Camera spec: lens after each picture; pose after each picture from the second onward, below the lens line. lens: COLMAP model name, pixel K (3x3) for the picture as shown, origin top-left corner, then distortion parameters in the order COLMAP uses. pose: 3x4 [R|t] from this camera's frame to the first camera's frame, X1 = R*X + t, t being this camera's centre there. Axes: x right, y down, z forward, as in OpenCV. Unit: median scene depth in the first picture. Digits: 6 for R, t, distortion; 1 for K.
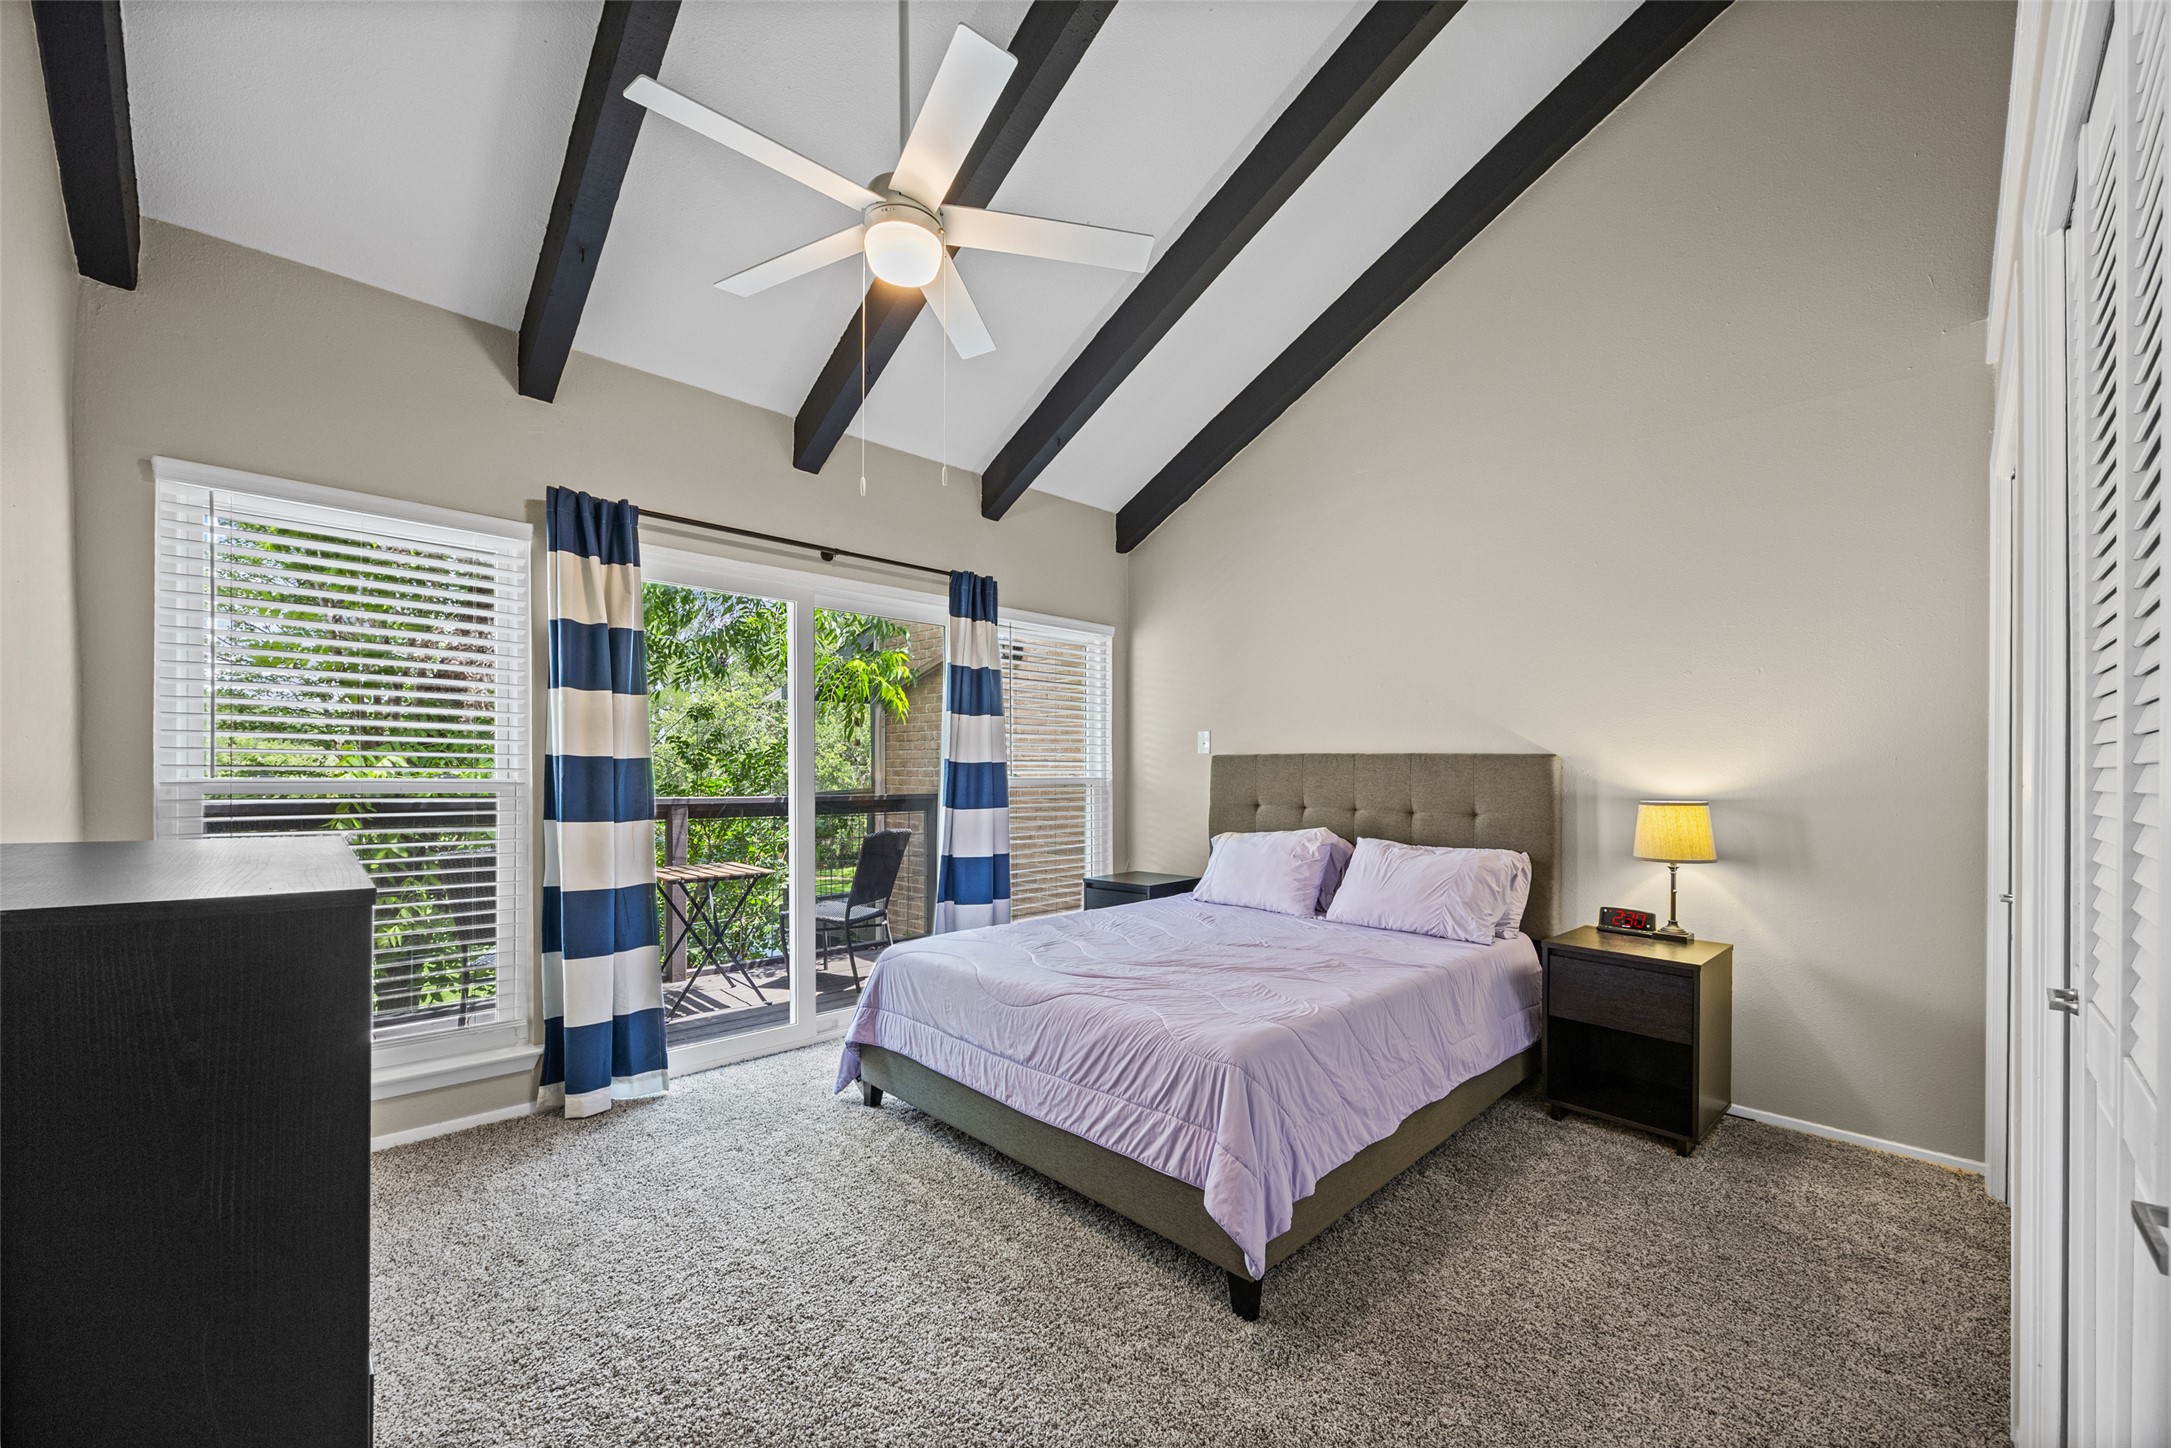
lens RADIAL K [[800.4, 0, 1080.9], [0, 800.4, 779.9], [0, 0, 1]] dist [-0.067873, 0.000002]
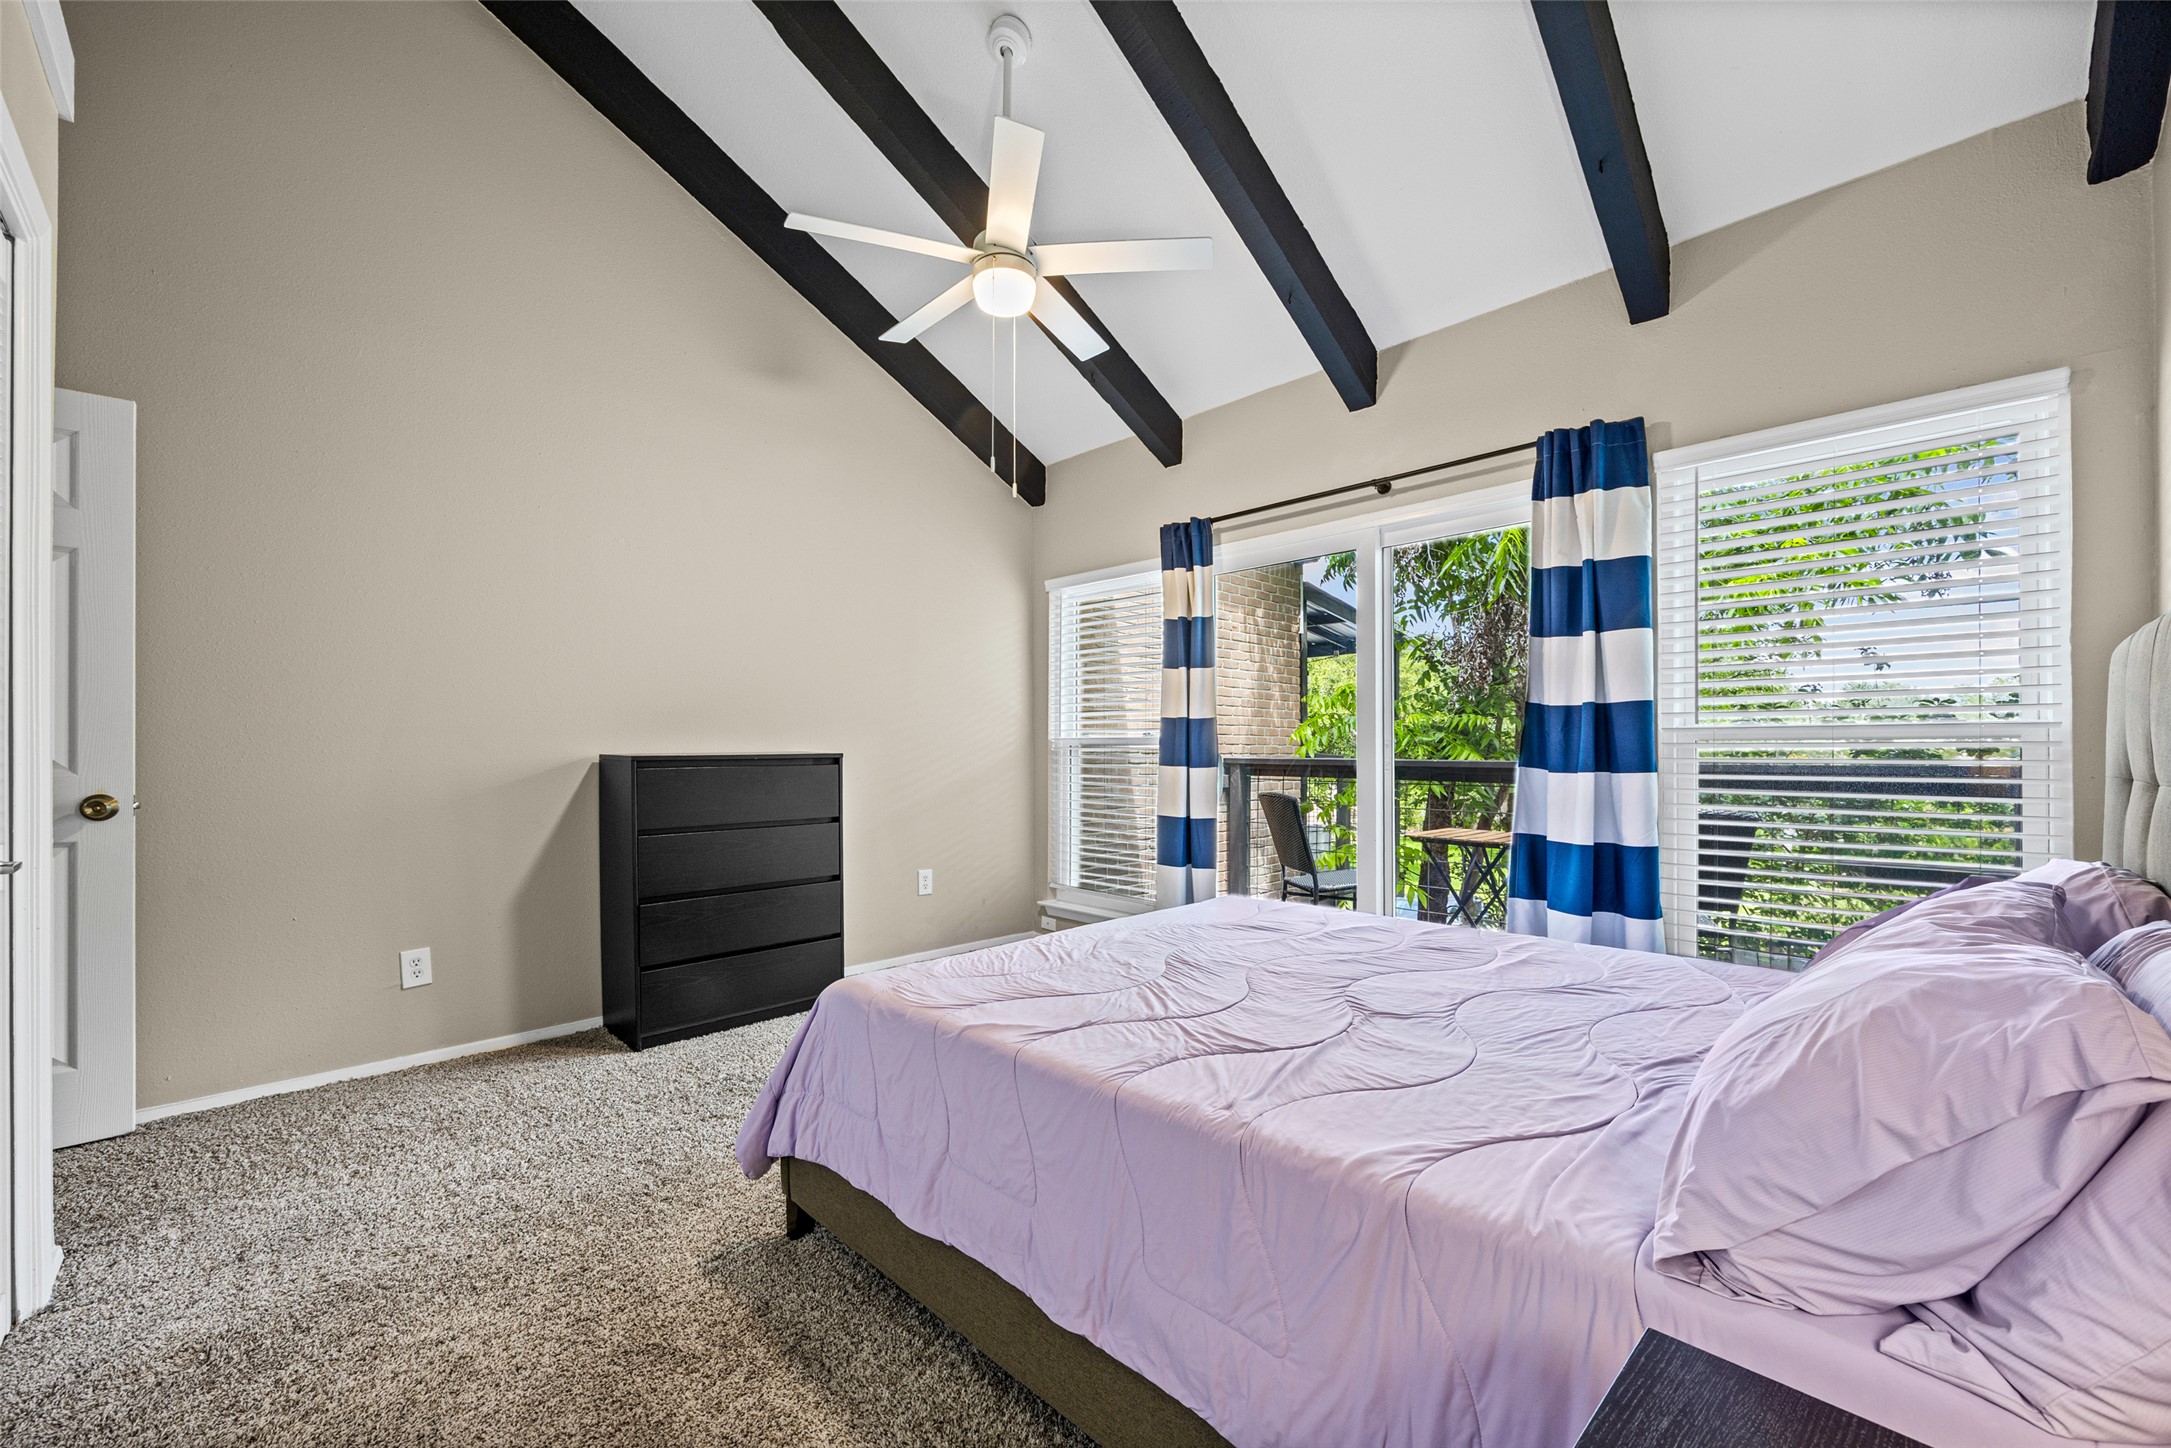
lens RADIAL K [[887.0, 0, 1085.5], [0, 887.0, 724.0], [0, 0, 1]] dist [0.000031, -0.000159]
pose [[0.010587, -0.021185, -0.999720, 0.694539], [0.004740, 0.999765, -0.021136, 0.009414], [0.999933, -0.004514, 0.010685, 0.641556]]
